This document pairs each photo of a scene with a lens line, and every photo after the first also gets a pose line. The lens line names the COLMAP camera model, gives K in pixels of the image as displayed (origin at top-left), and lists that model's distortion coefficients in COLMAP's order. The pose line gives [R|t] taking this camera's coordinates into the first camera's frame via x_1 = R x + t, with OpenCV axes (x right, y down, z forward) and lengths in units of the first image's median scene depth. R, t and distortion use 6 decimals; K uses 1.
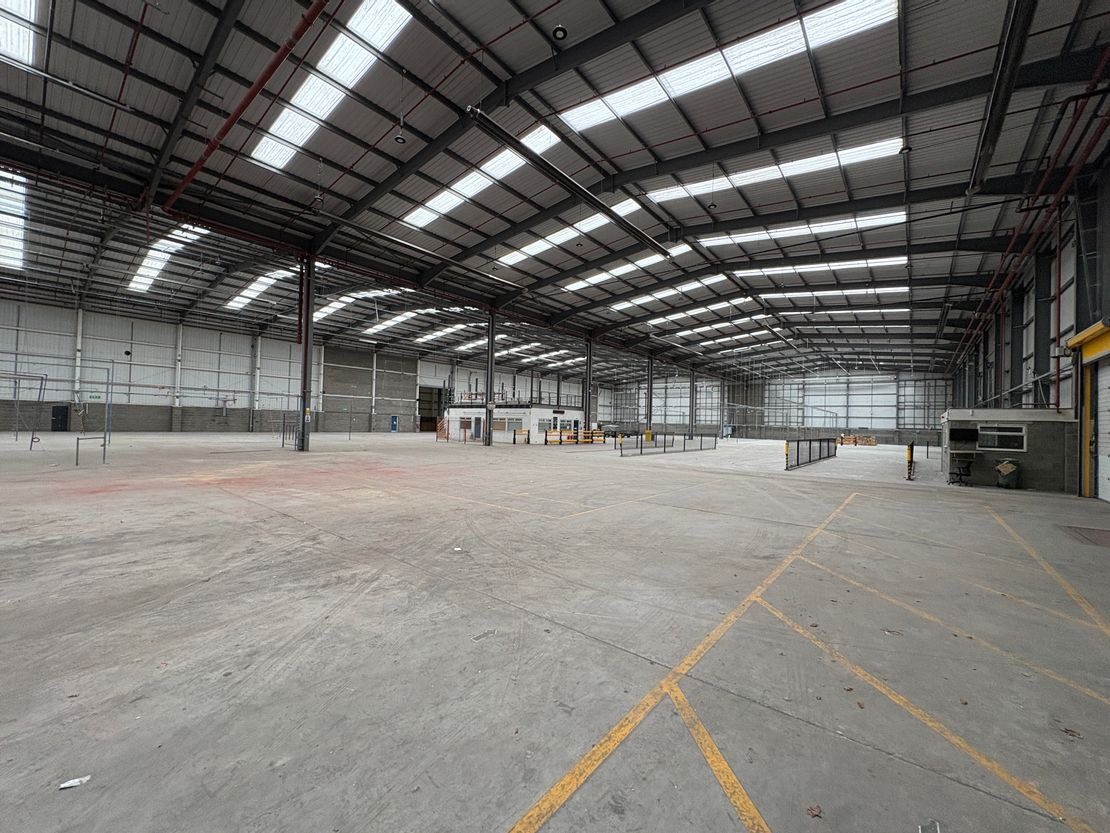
lens RADIAL K [[438.7, 0, 560.2], [0, 438.7, 425.7], [0, 0, 1]] dist [0.000879, -0.000309]
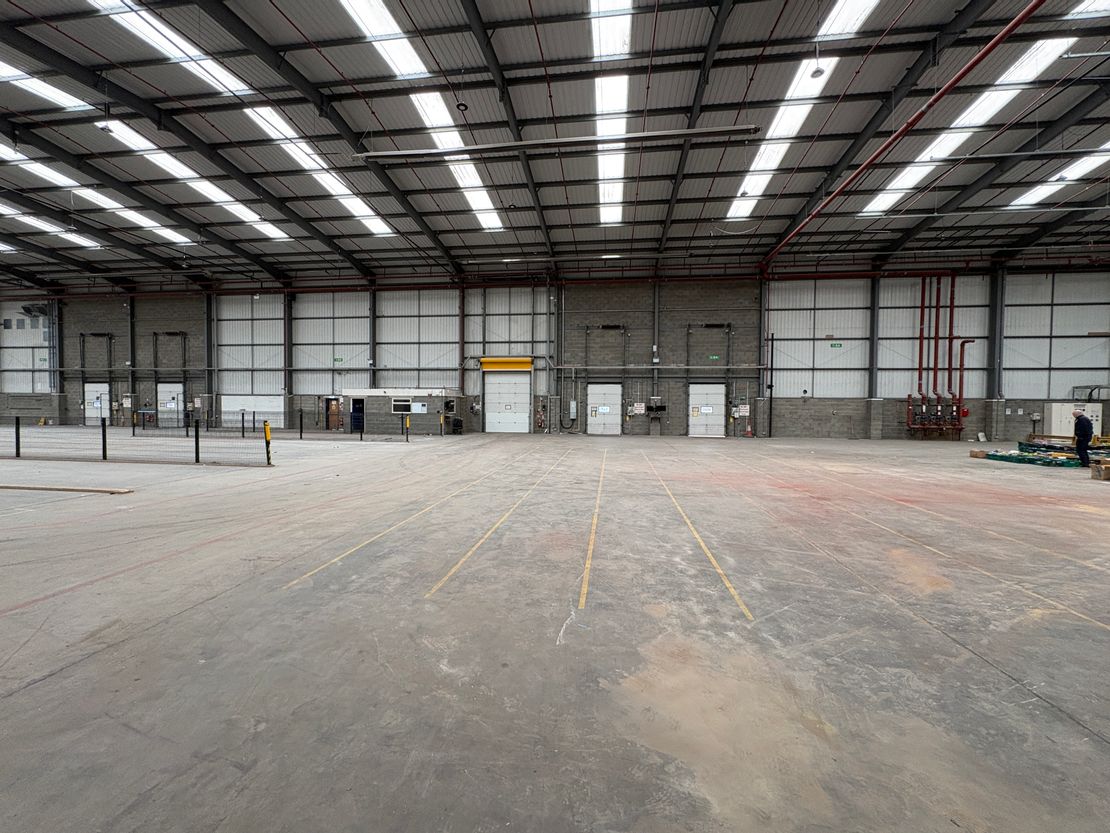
lens RADIAL K [[438.7, 0, 556.4], [0, 438.7, 416.8], [0, 0, 1]] dist [0.000879, -0.000309]
pose [[0.515072, 0.008746, -0.857103, 0.151853], [0.003235, 0.999921, 0.012148, -0.016994], [0.857141, -0.009029, 0.515003, -0.121631]]
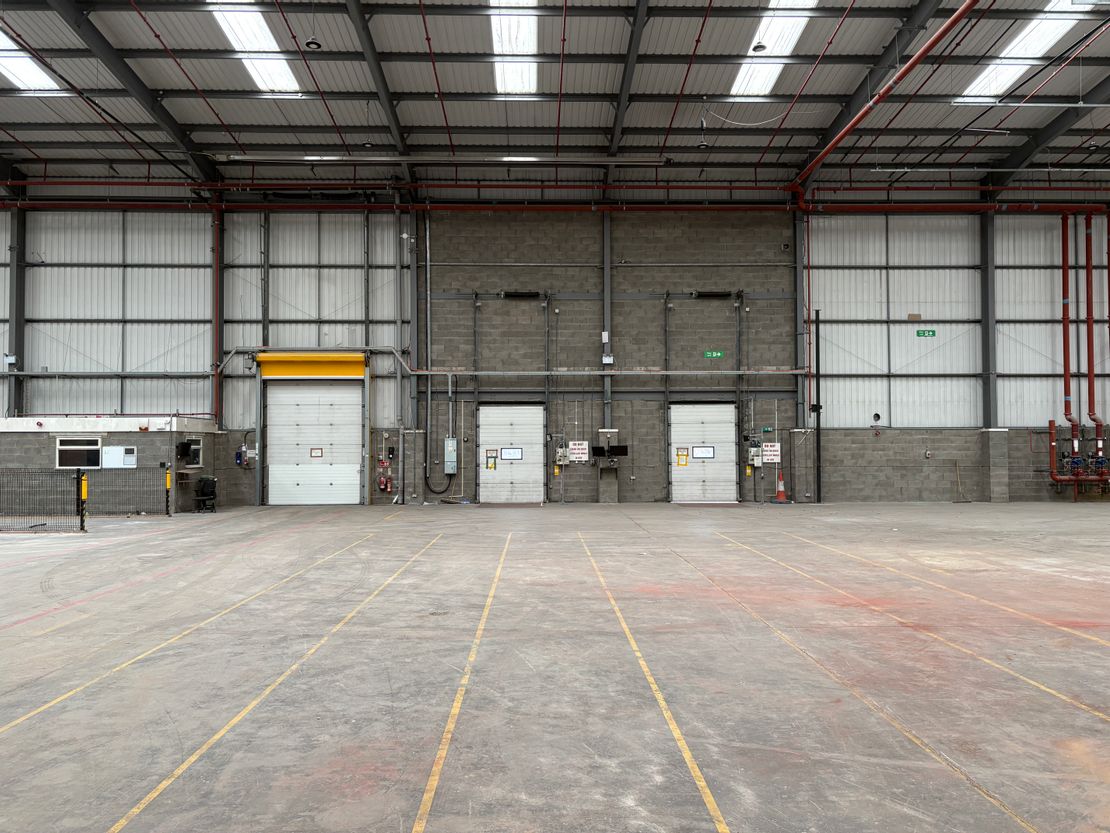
lens RADIAL K [[856.1, 0, 554.0], [0, 856.1, 421.2], [0, 0, 1]] dist [0.048580, -0.048663]
pose [[0.642255, -0.043660, -0.765247, 0.141144], [0.017815, 0.998957, -0.042043, -0.017194], [0.766284, 0.013369, 0.642363, -0.105541]]
